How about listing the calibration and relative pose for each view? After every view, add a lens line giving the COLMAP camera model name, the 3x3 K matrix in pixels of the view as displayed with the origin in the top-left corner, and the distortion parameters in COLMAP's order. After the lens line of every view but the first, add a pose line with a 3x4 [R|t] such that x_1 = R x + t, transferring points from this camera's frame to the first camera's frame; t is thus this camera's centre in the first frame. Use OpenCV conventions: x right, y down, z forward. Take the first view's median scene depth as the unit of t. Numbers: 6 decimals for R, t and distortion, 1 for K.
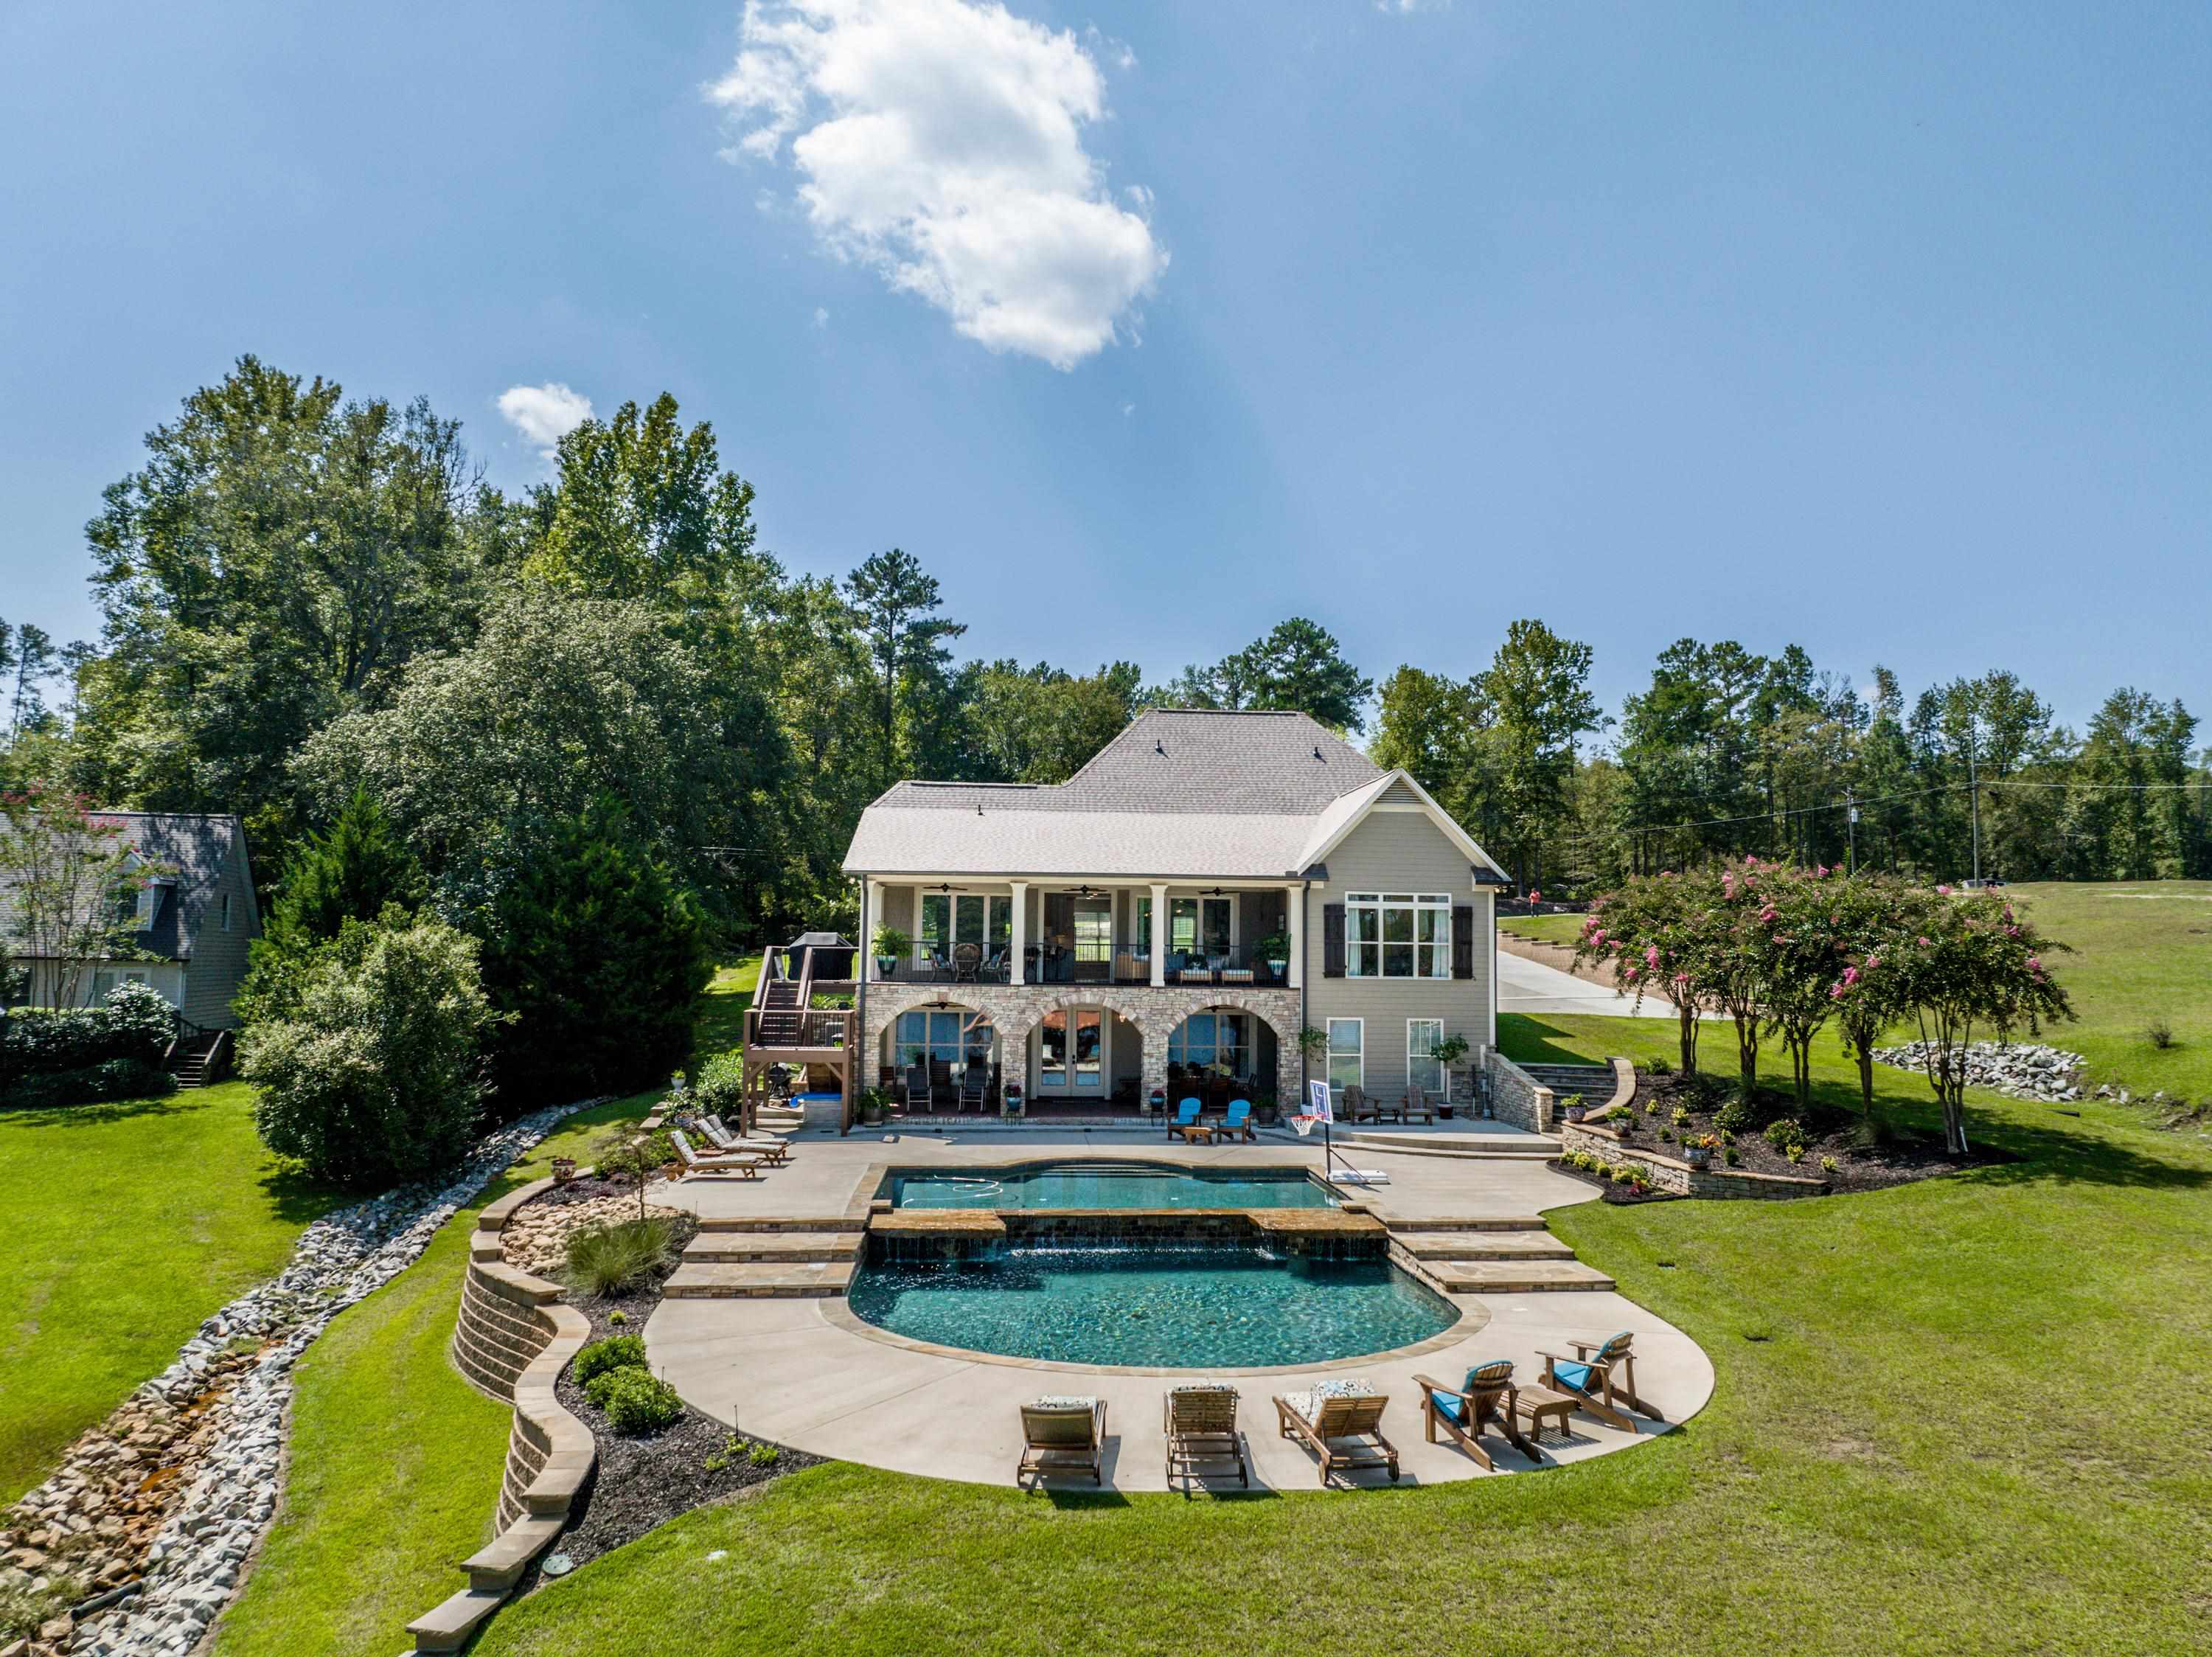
lens RADIAL K [[1552.0, 0, 1094.6], [0, 1552.0, 842.5], [0, 0, 1]] dist [-0.036460, 0.002907]
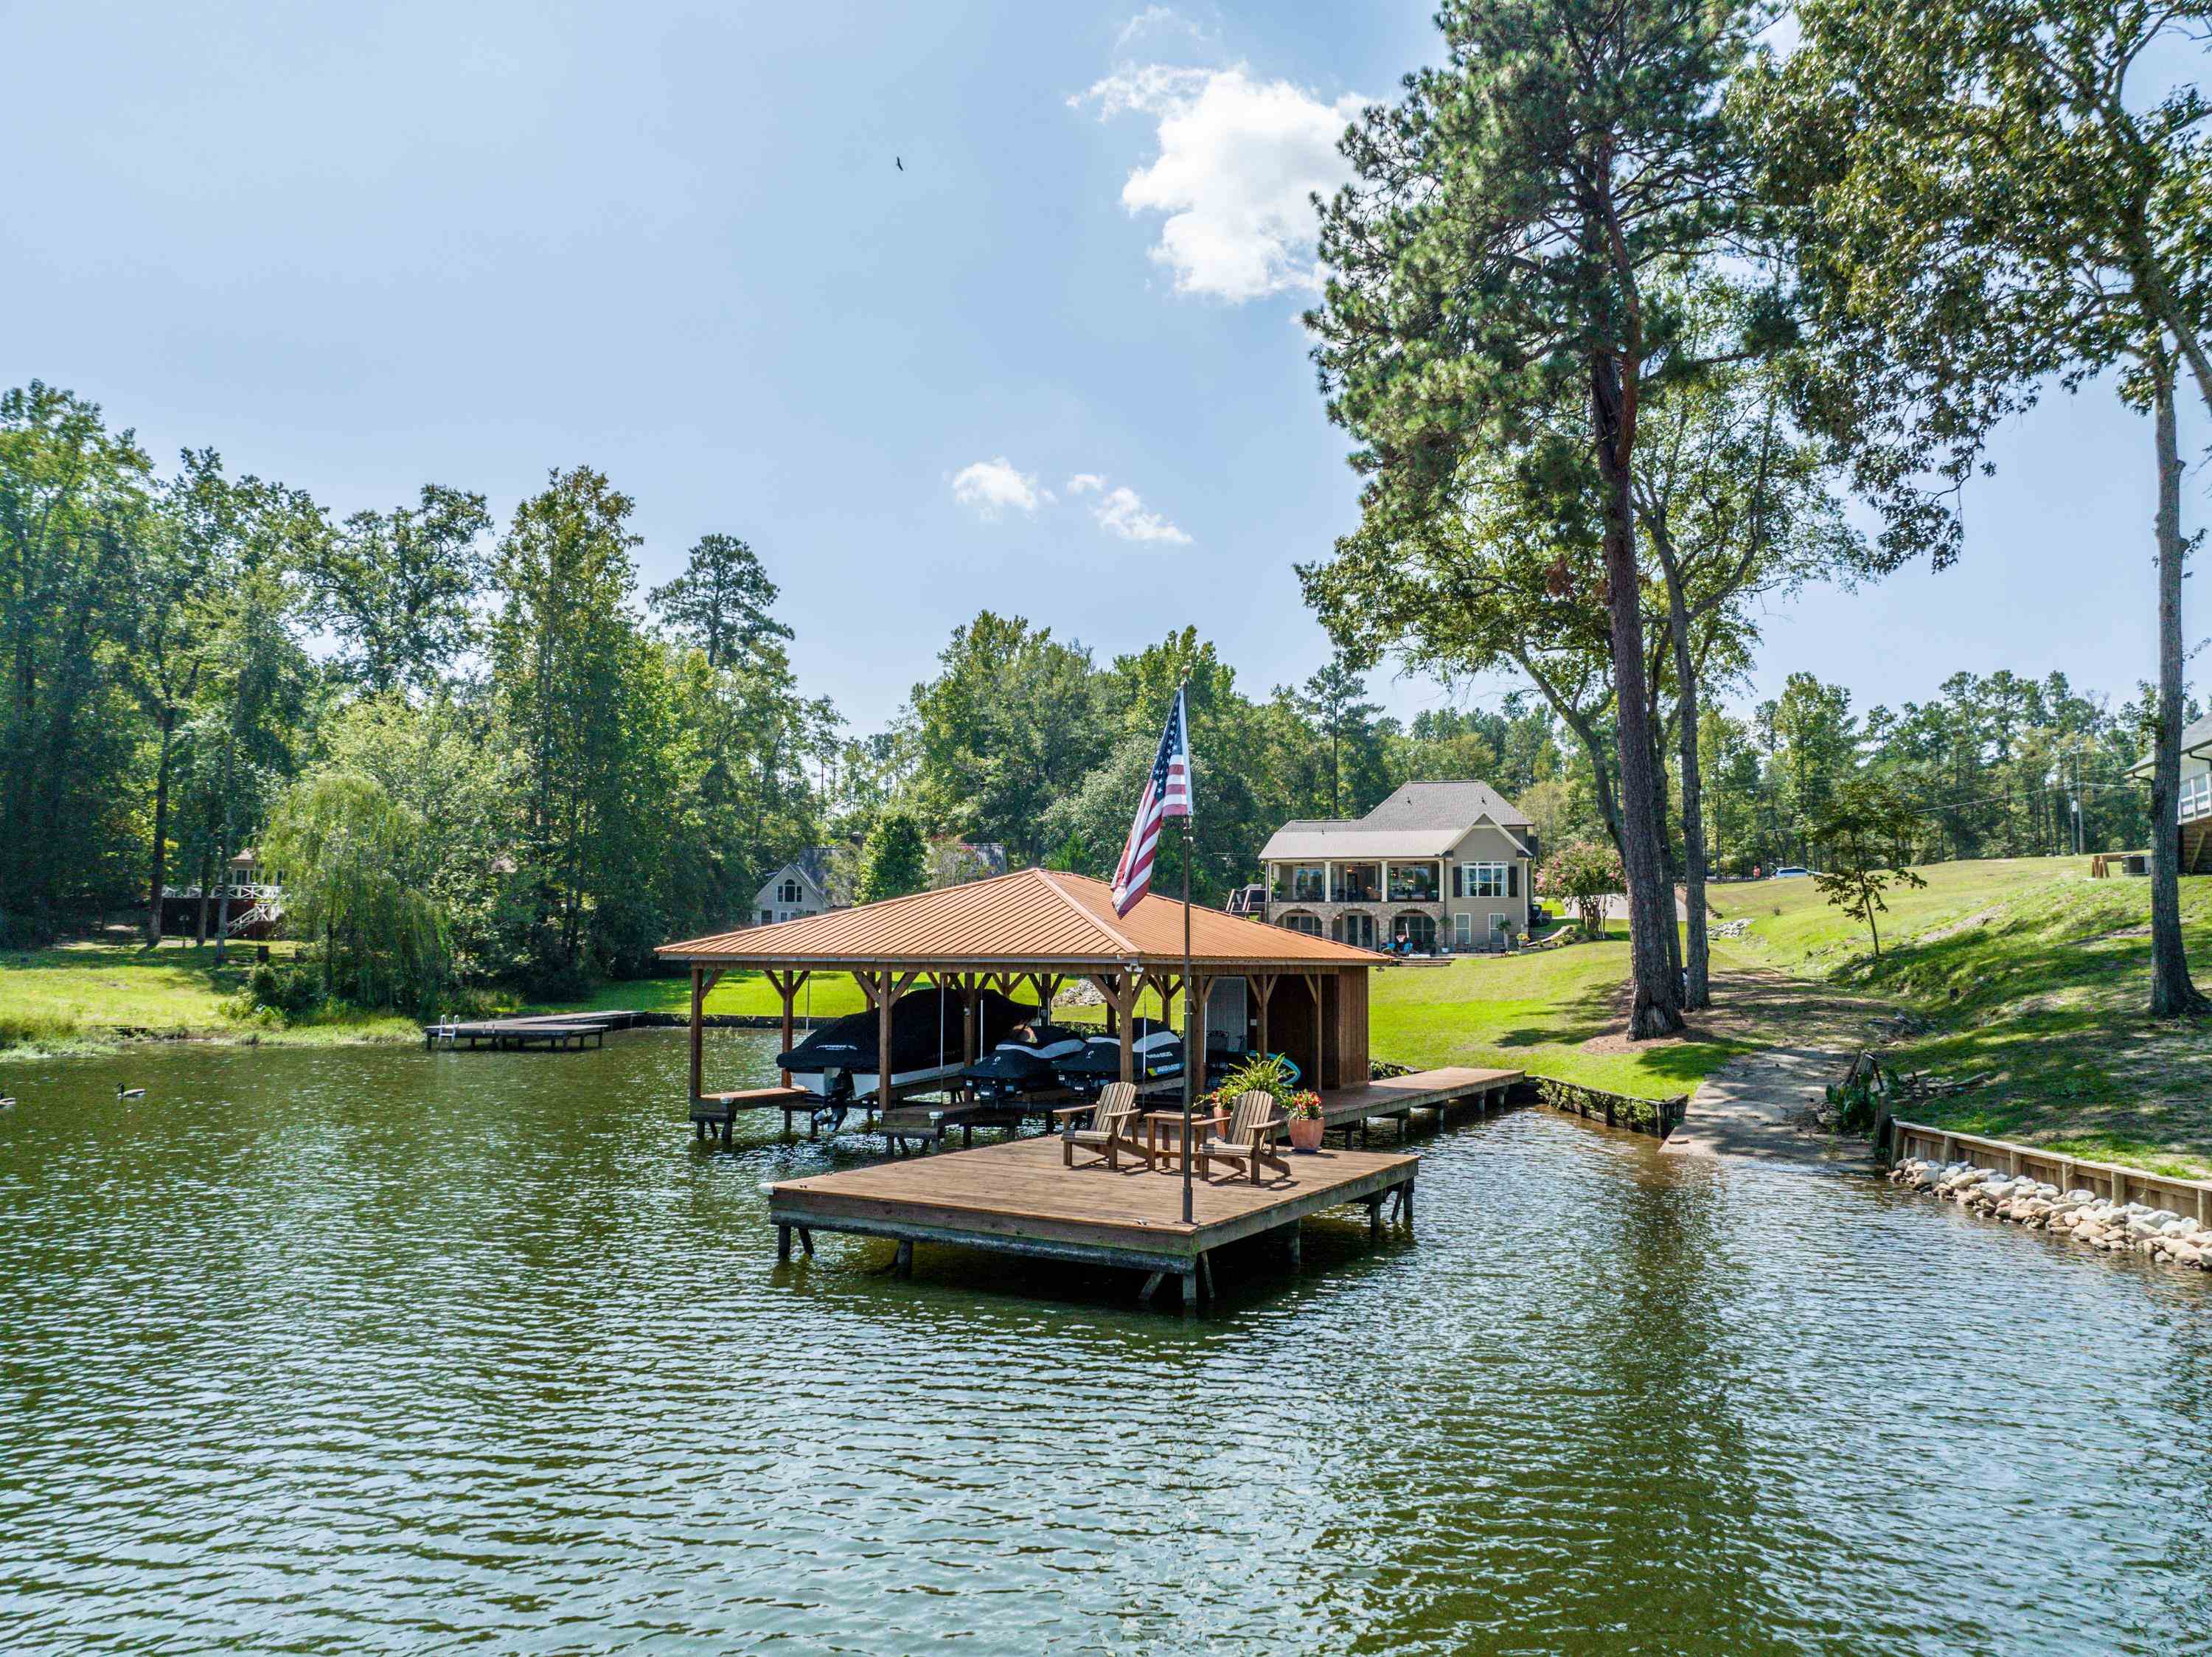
lens RADIAL K [[1552.0, 0, 1104.1], [0, 1552.0, 836.3], [0, 0, 1]] dist [-0.036460, 0.002907]
pose [[0.942523, -0.030997, -0.332701, 0.305665], [0.027647, 0.999508, -0.014799, 0.008292], [0.332996, 0.004750, 0.942916, -1.025692]]
